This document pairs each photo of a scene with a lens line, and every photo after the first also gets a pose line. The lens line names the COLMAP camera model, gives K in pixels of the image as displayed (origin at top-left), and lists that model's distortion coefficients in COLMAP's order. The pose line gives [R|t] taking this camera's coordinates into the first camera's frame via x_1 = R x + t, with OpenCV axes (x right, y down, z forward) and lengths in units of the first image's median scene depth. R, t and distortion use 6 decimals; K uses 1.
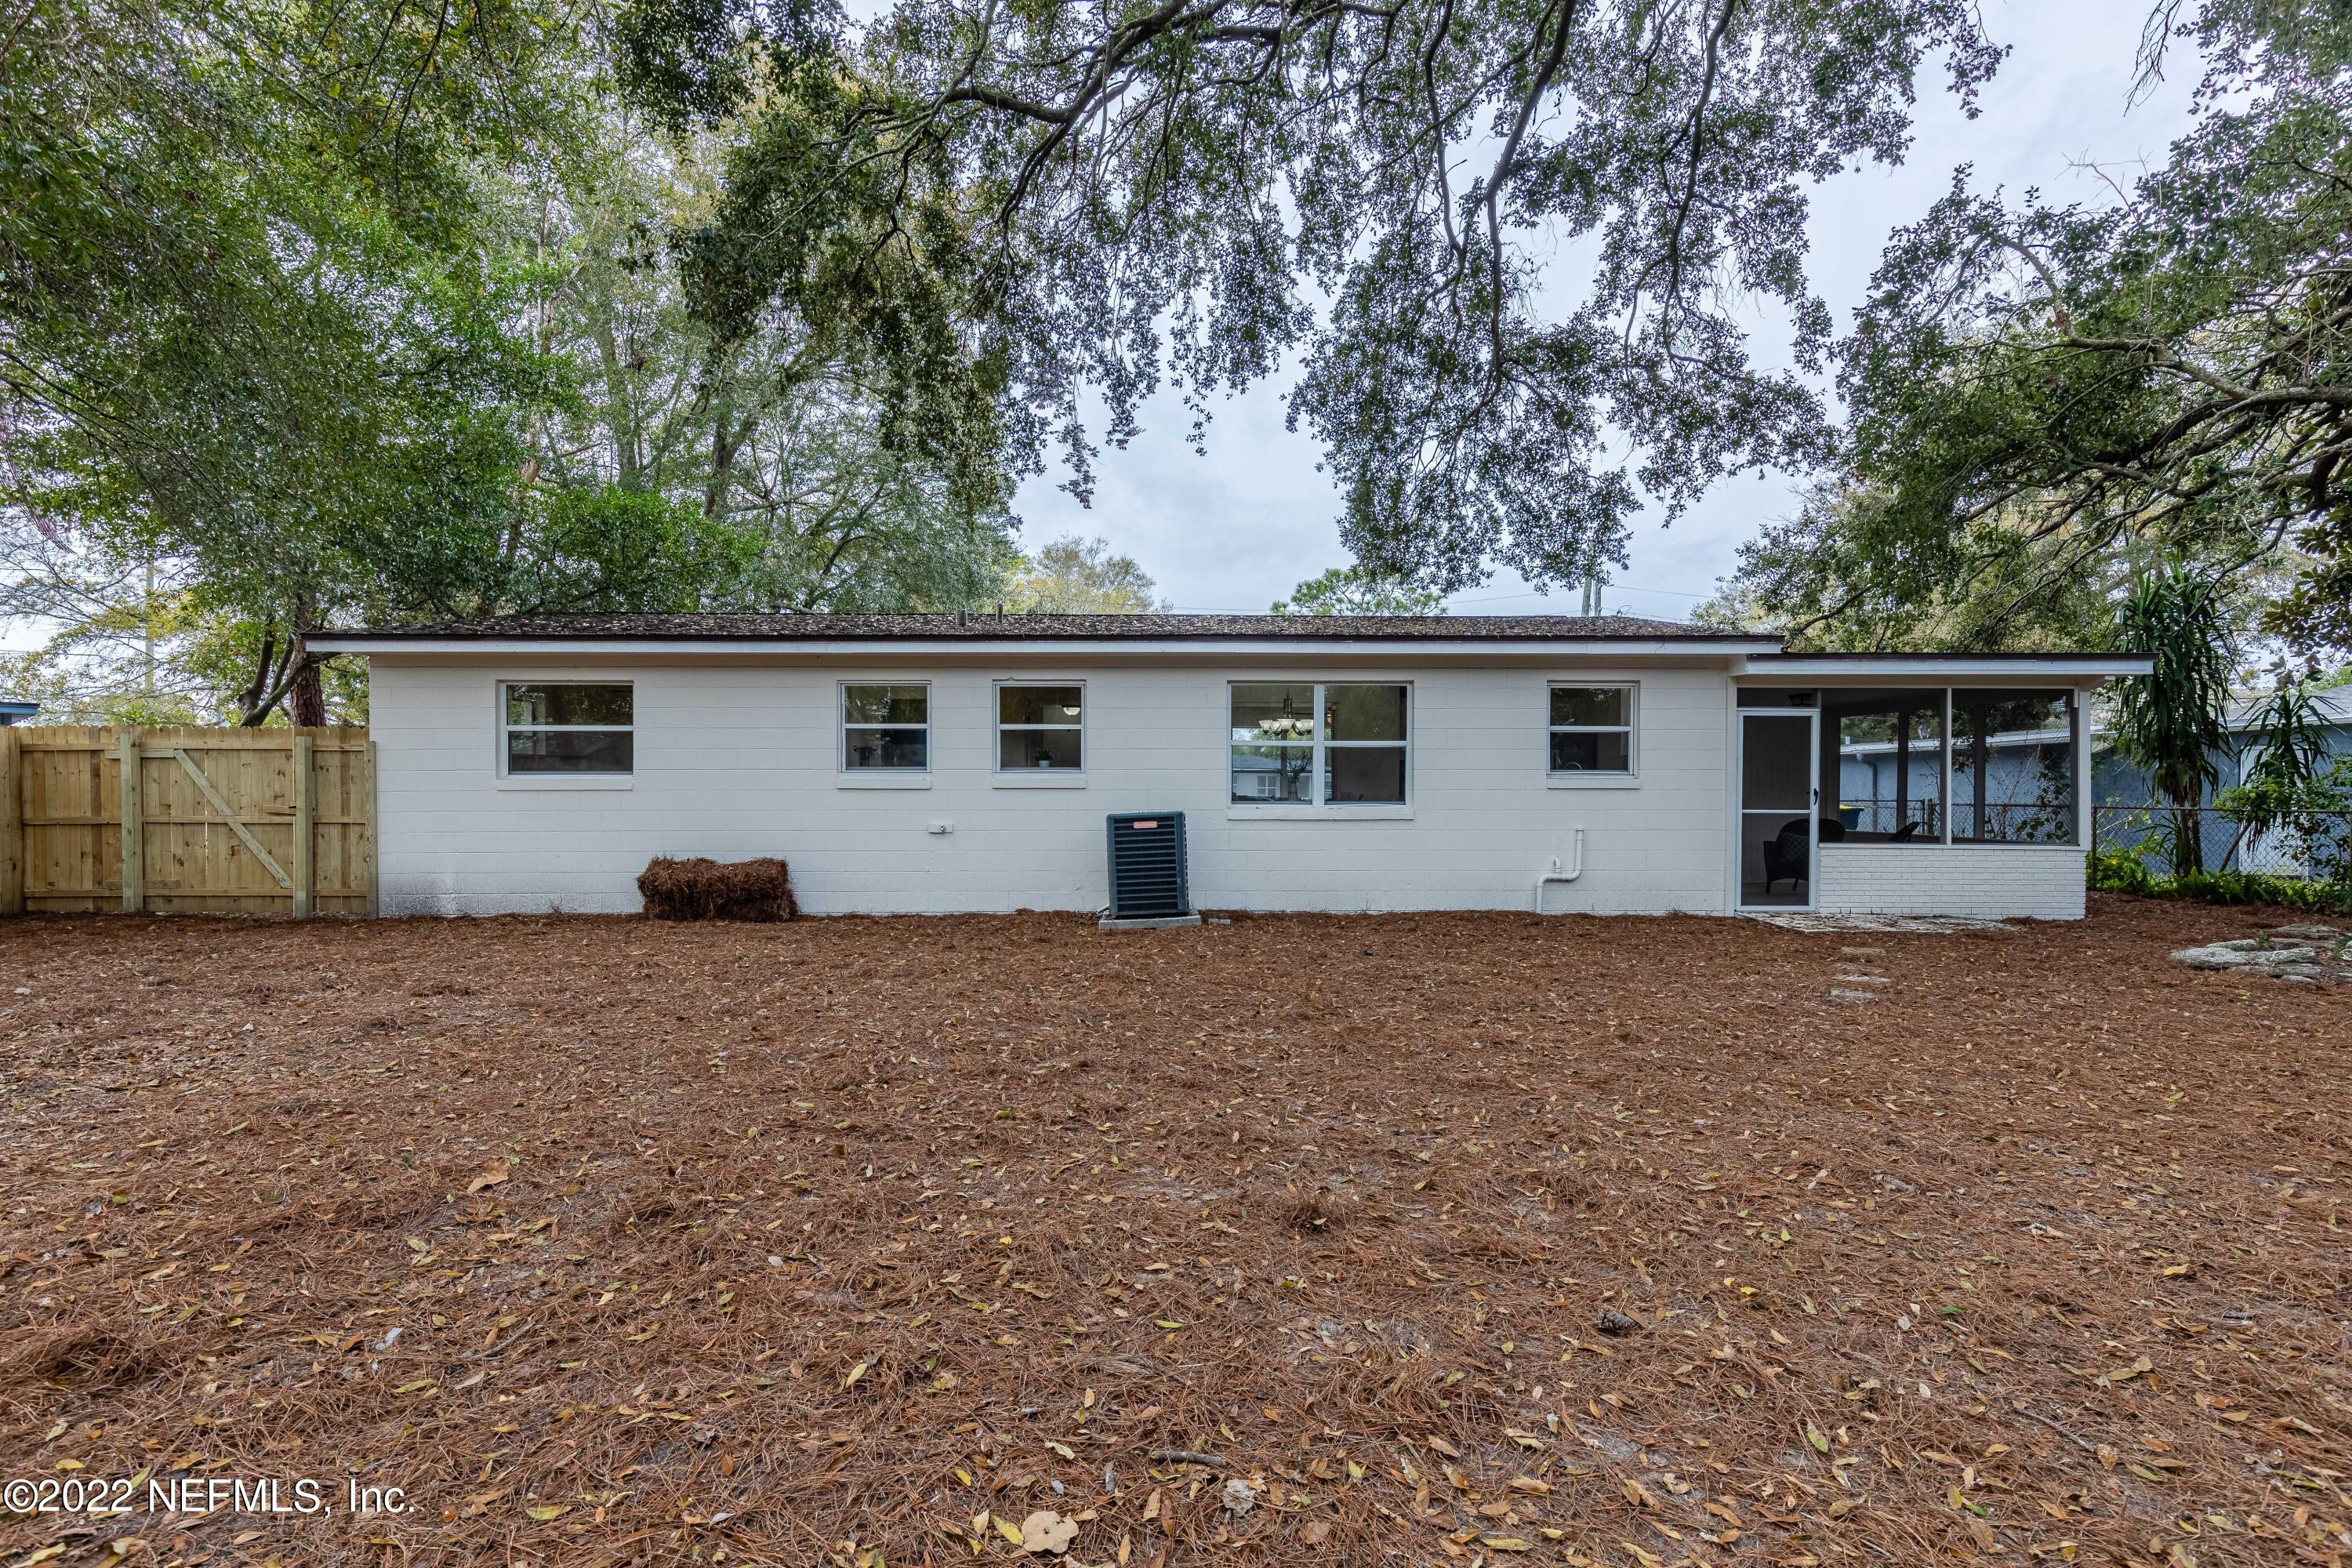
lens RADIAL K [[1059.5, 0, 1174.6], [0, 1059.5, 785.5], [0, 0, 1]] dist [0.011557, -0.002256]
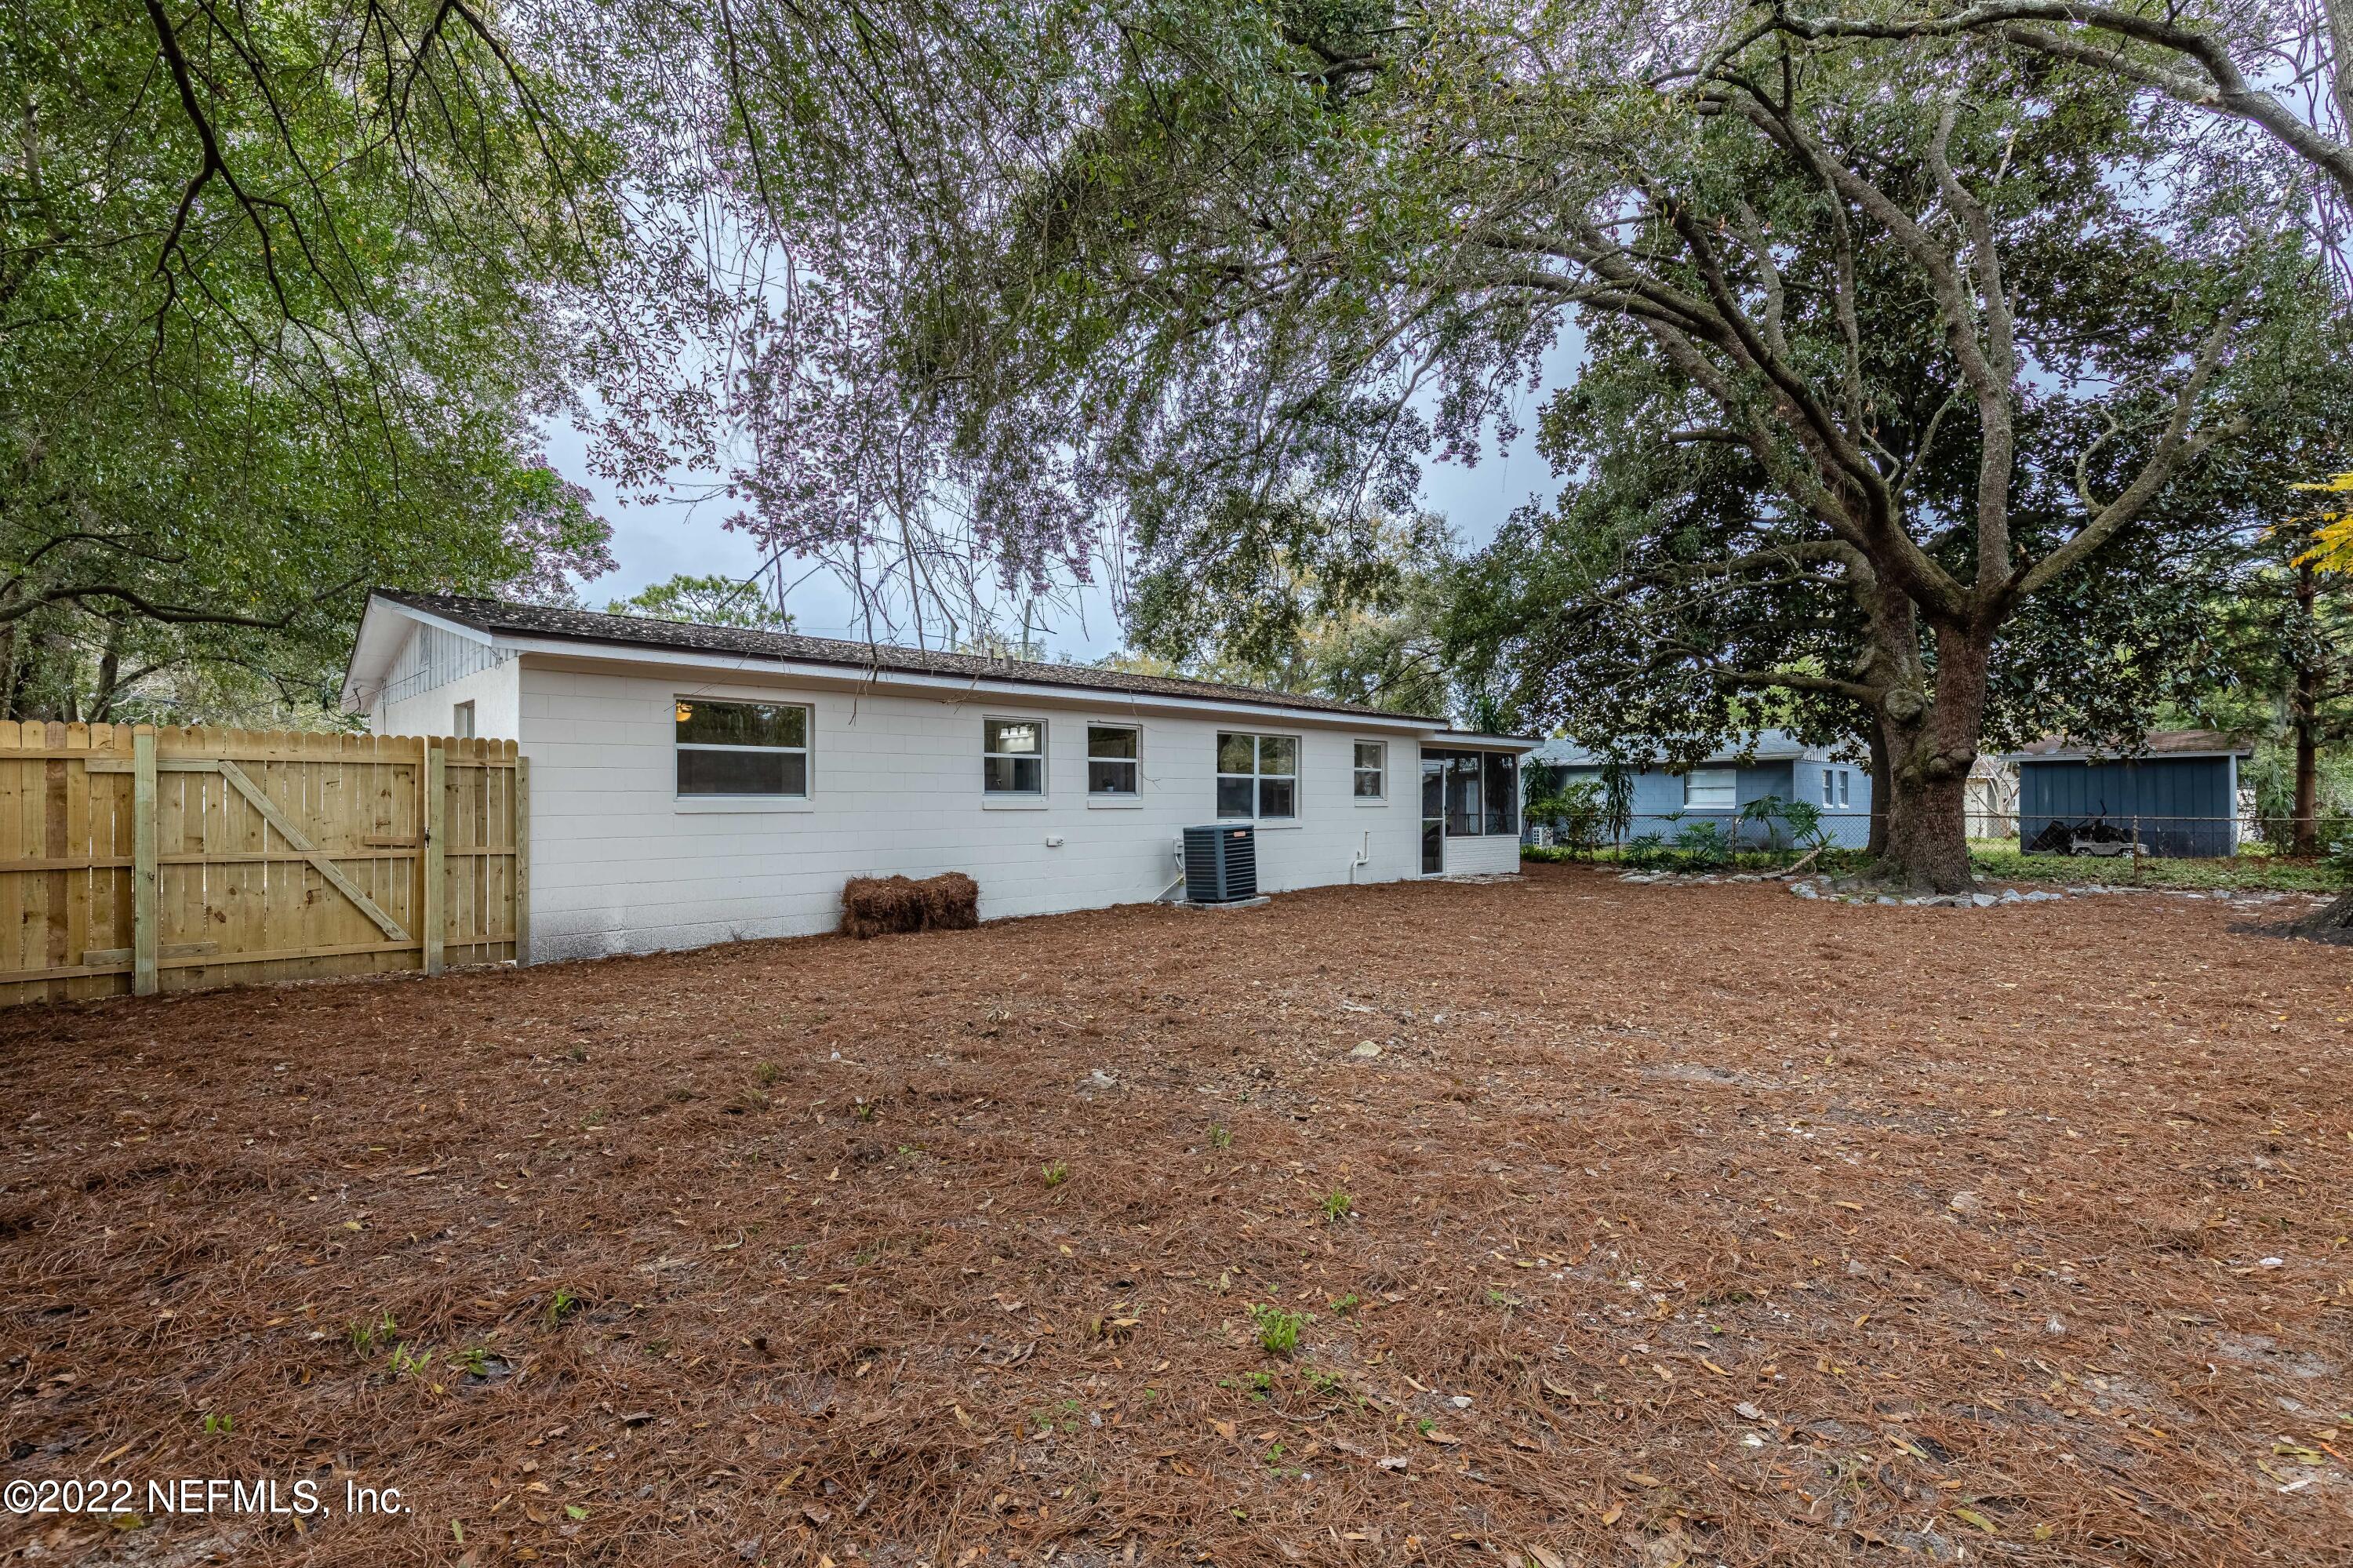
lens RADIAL K [[1060.0, 0, 1176.8], [0, 1060.0, 788.1], [0, 0, 1]] dist [0.011557, -0.002256]
pose [[0.720416, 0.008267, 0.693492, -0.948878], [0.000821, 0.999918, -0.012773, -0.005251], [-0.693541, 0.009771, 0.720351, 0.036162]]
